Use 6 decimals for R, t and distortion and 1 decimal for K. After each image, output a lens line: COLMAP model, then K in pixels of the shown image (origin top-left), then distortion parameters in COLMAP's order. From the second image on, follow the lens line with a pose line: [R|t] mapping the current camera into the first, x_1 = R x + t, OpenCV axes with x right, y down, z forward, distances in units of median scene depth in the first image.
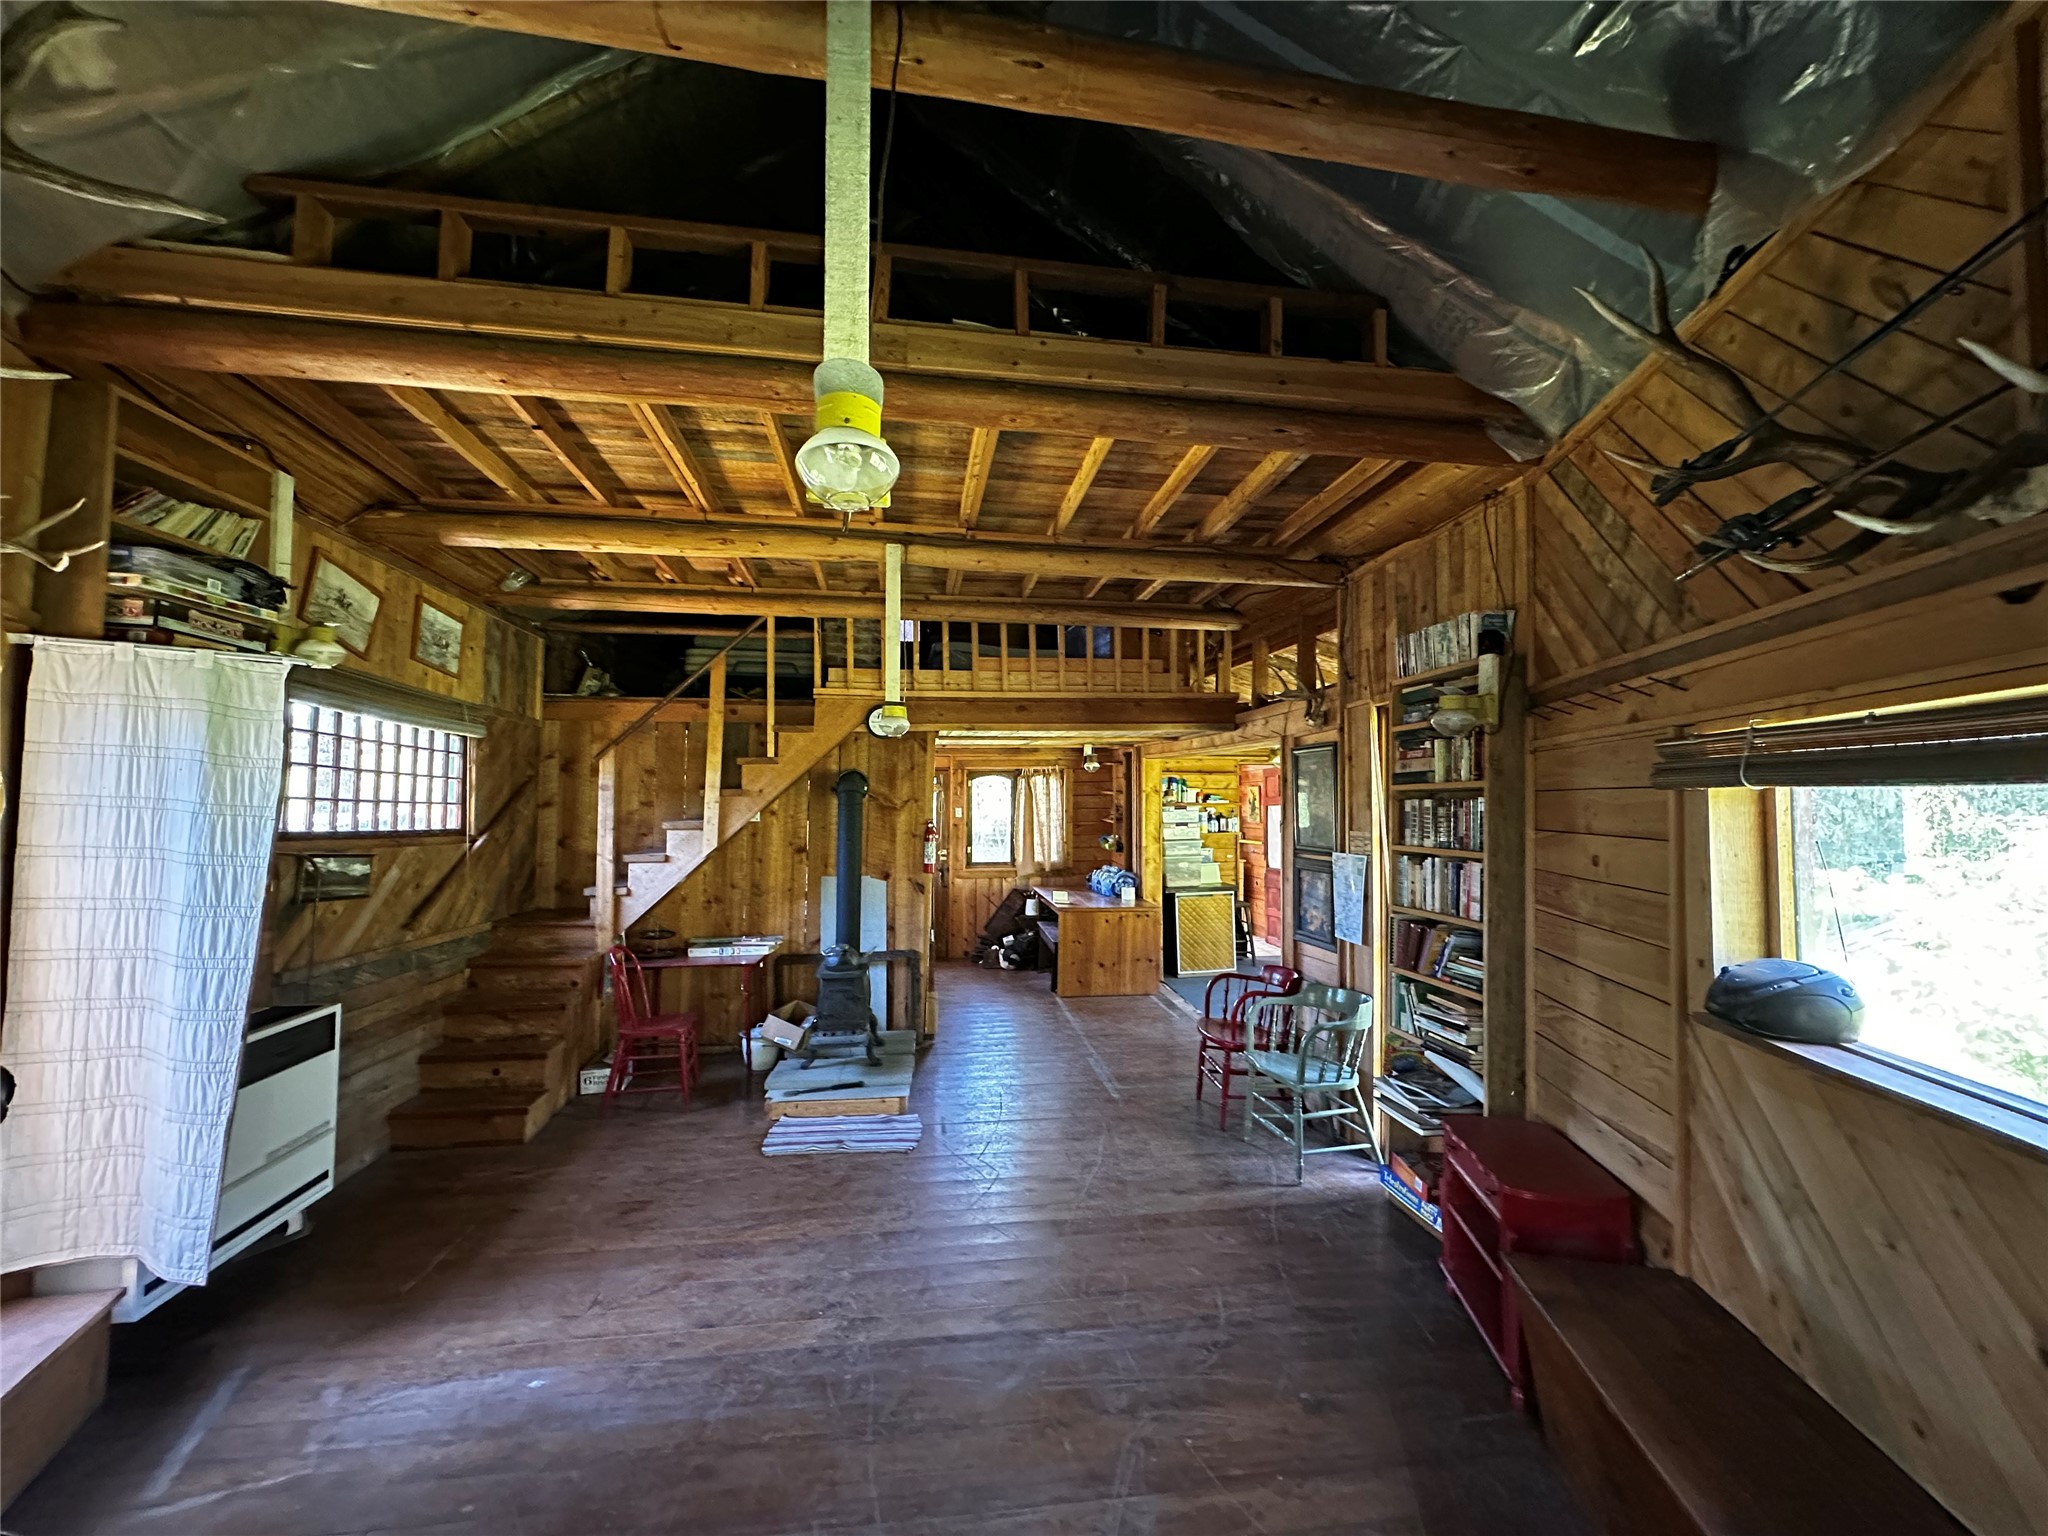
lens RADIAL K [[820.2, 0, 1024.4], [0, 820.2, 765.4], [0, 0, 1]] dist [-0.005068, 0.001915]
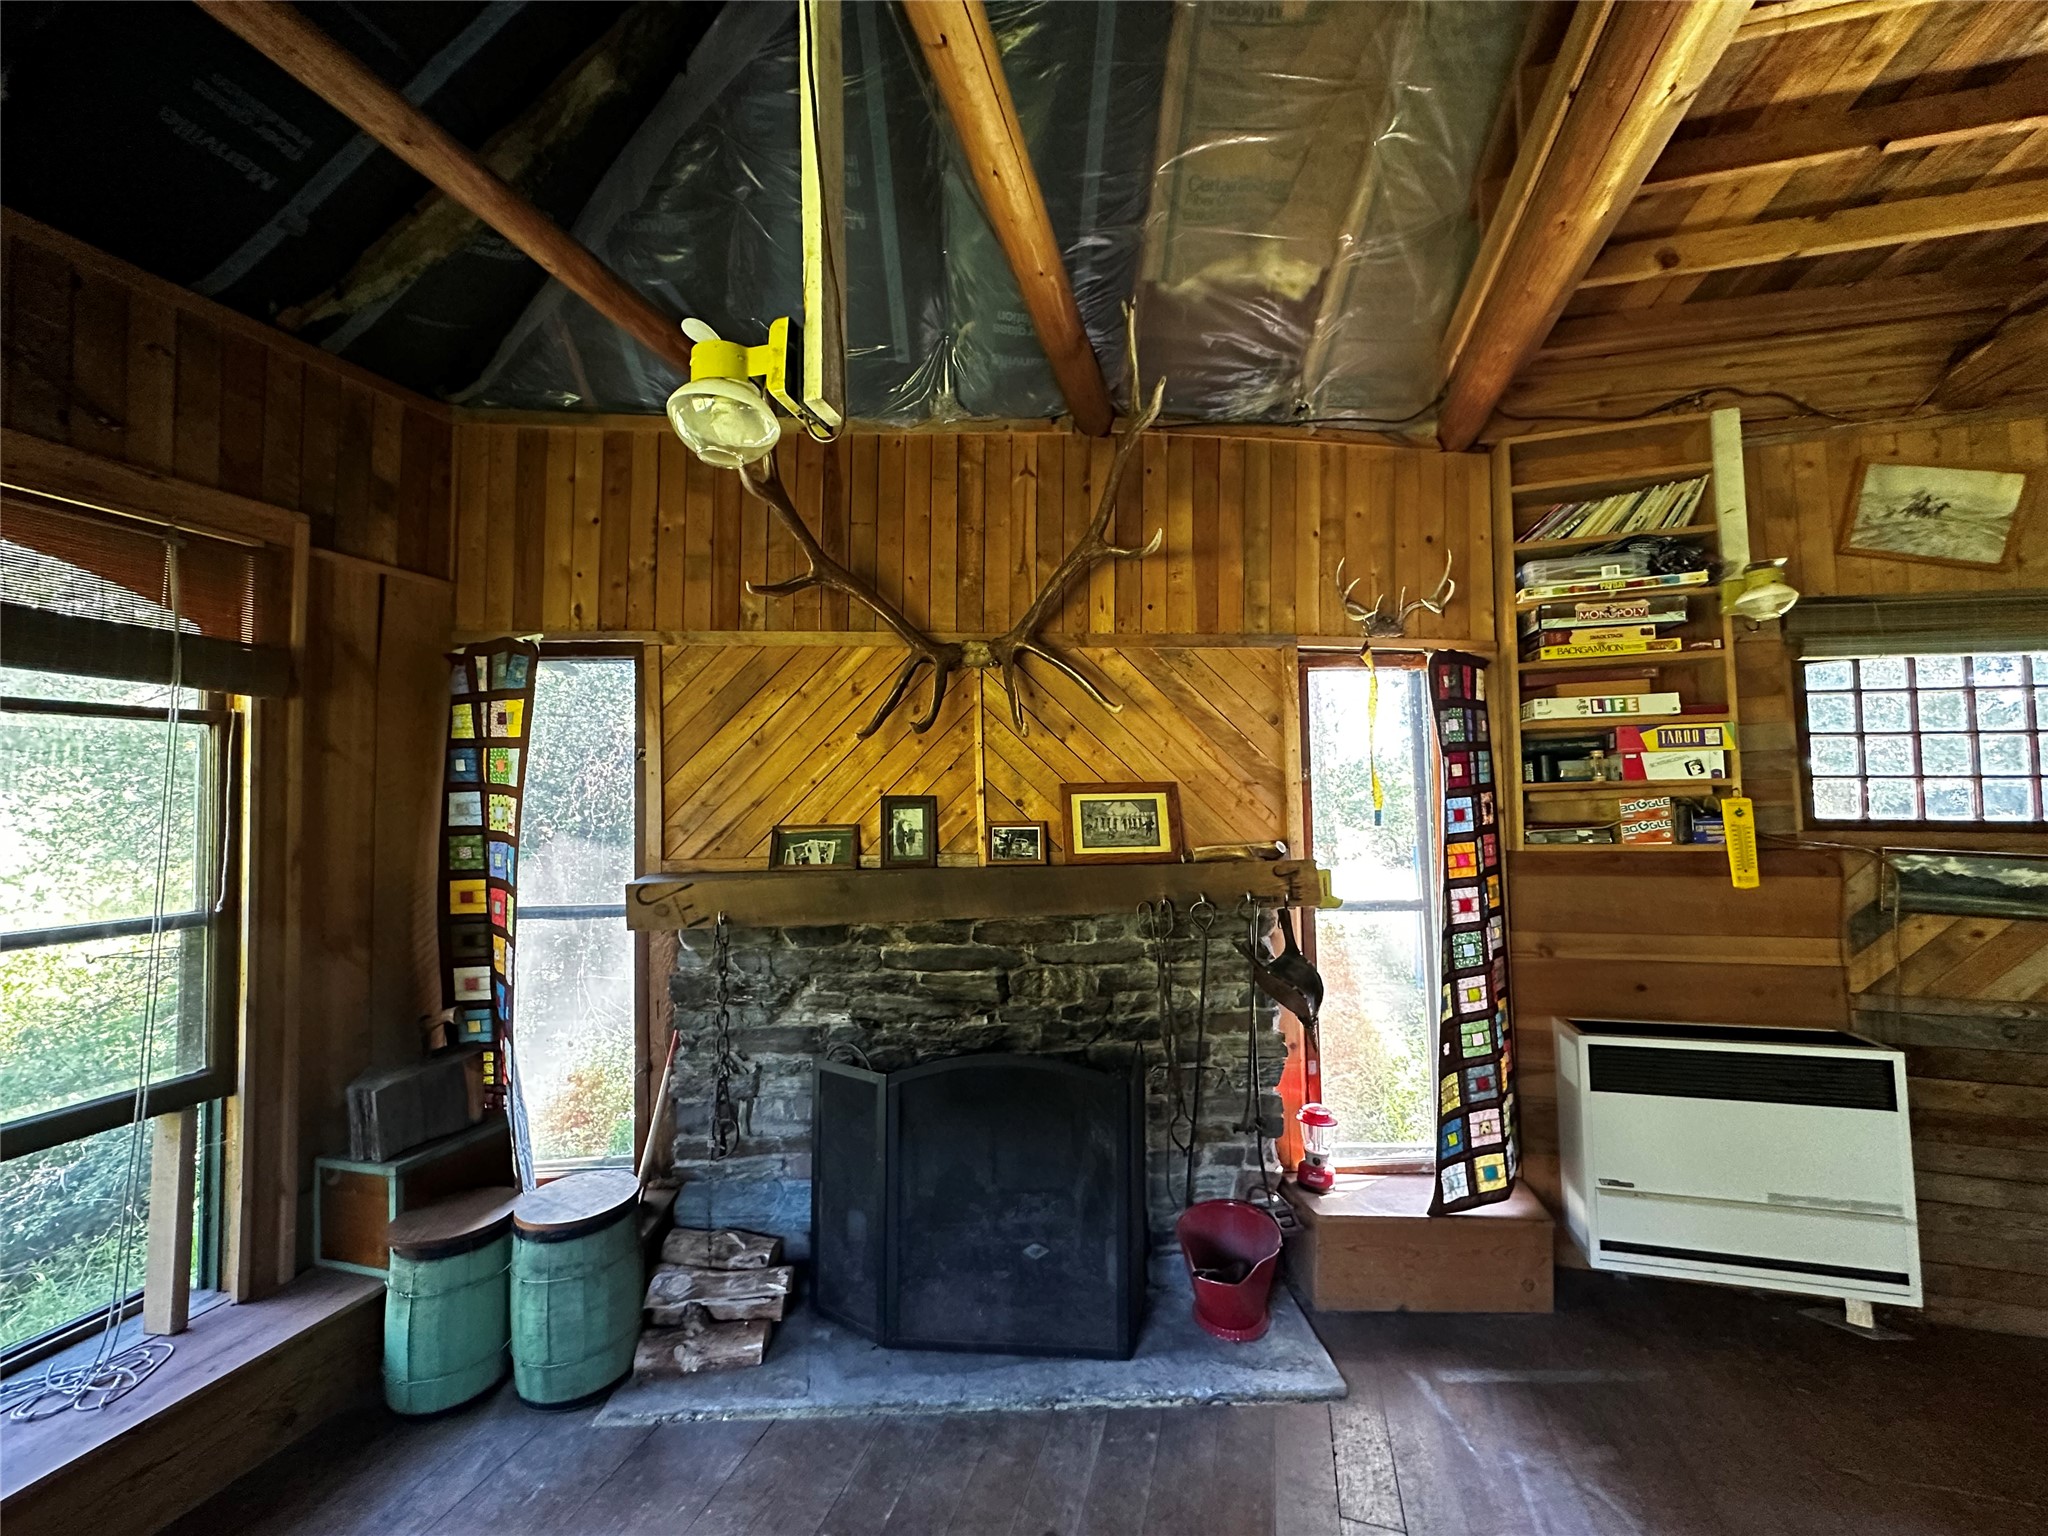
lens RADIAL K [[820.2, 0, 1024.4], [0, 820.2, 765.4], [0, 0, 1]] dist [-0.005068, 0.001915]
pose [[-0.412929, -0.048939, -0.909447, 0.176125], [0.056183, 0.995285, -0.079067, 0.047226], [0.909029, -0.083744, -0.408233, 0.602137]]
